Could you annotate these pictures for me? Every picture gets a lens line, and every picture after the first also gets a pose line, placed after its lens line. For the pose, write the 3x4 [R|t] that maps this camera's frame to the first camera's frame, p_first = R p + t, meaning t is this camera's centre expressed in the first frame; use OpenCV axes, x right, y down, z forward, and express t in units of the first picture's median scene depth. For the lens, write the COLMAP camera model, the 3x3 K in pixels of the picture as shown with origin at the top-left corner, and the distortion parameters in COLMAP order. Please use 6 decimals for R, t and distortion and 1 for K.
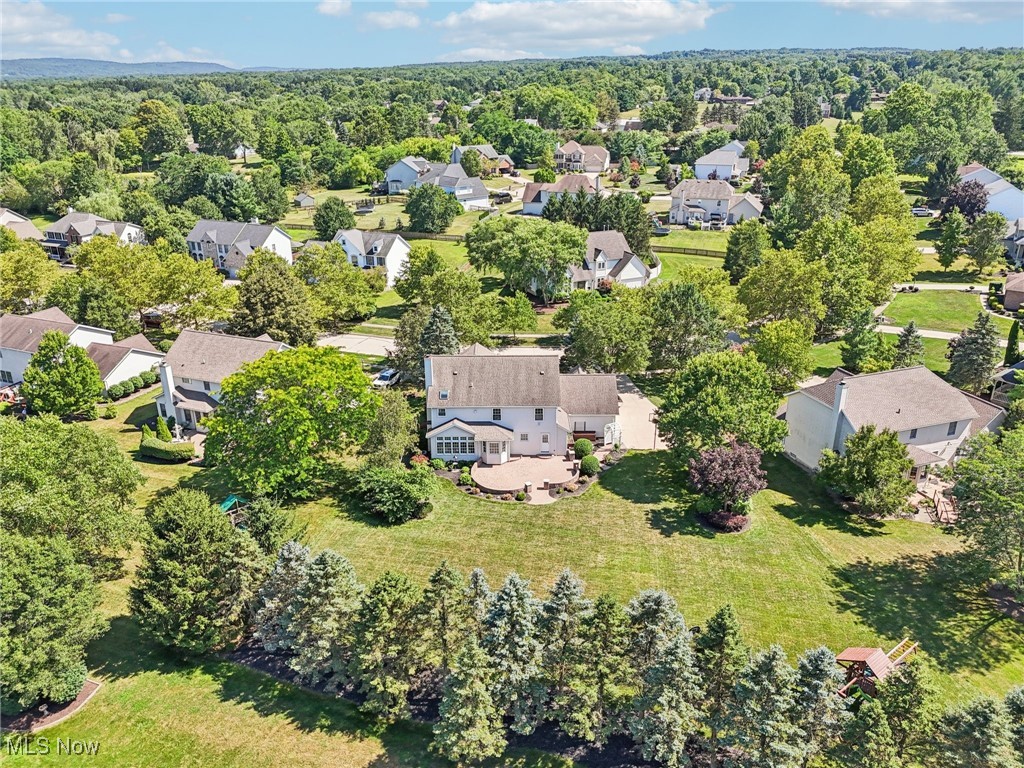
lens RADIAL K [[751.8, 0, 512.0], [0, 751.8, 384.0], [0, 0, 1]] dist [0.068680, -0.073591]
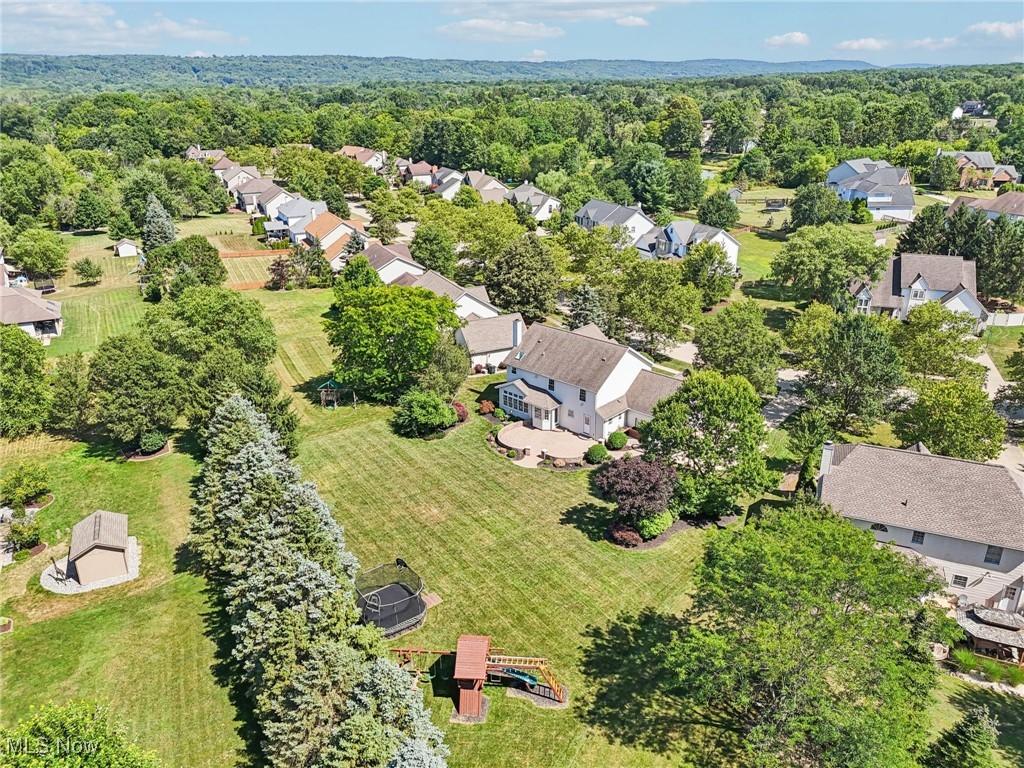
lens RADIAL K [[751.8, 0, 512.0], [0, 751.8, 384.0], [0, 0, 1]] dist [0.068680, -0.073591]
pose [[0.741092, 0.255526, -0.620878, 0.297171], [-0.254146, 0.962699, 0.092850, -0.022625], [0.621444, 0.088983, 0.778389, 0.061778]]
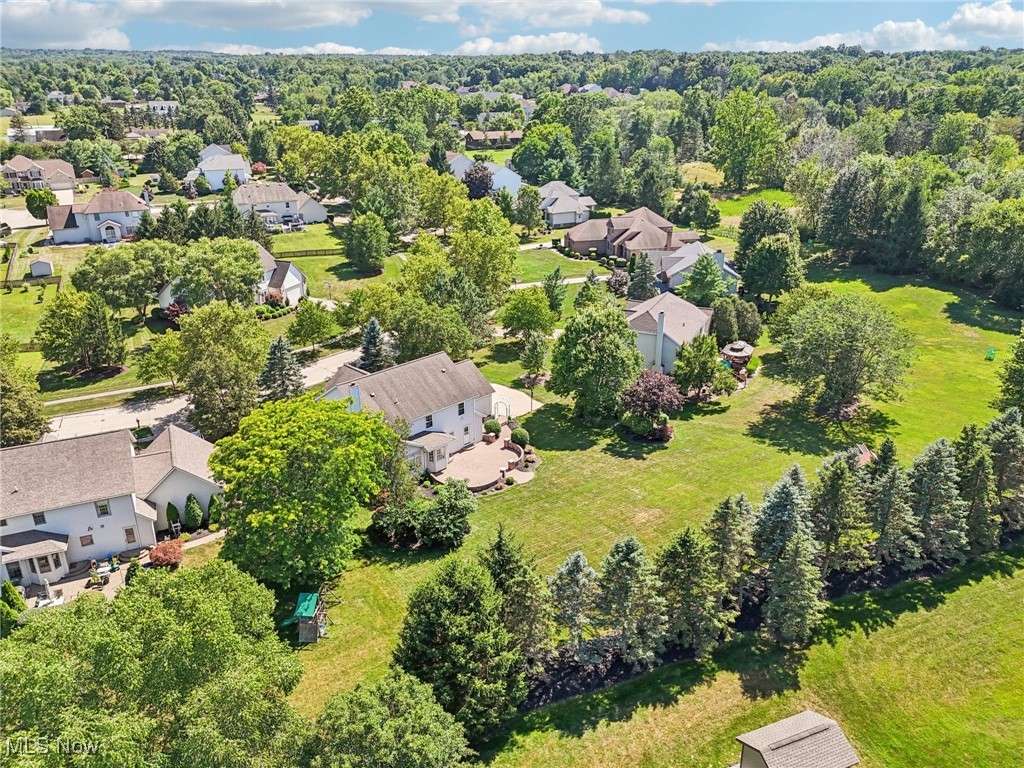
lens RADIAL K [[751.8, 0, 512.0], [0, 751.8, 384.0], [0, 0, 1]] dist [0.068680, -0.073591]
pose [[0.706959, -0.269263, 0.653993, -0.283073], [0.270900, 0.957264, 0.101286, -0.037993], [-0.653316, 0.105562, 0.749690, 0.088637]]
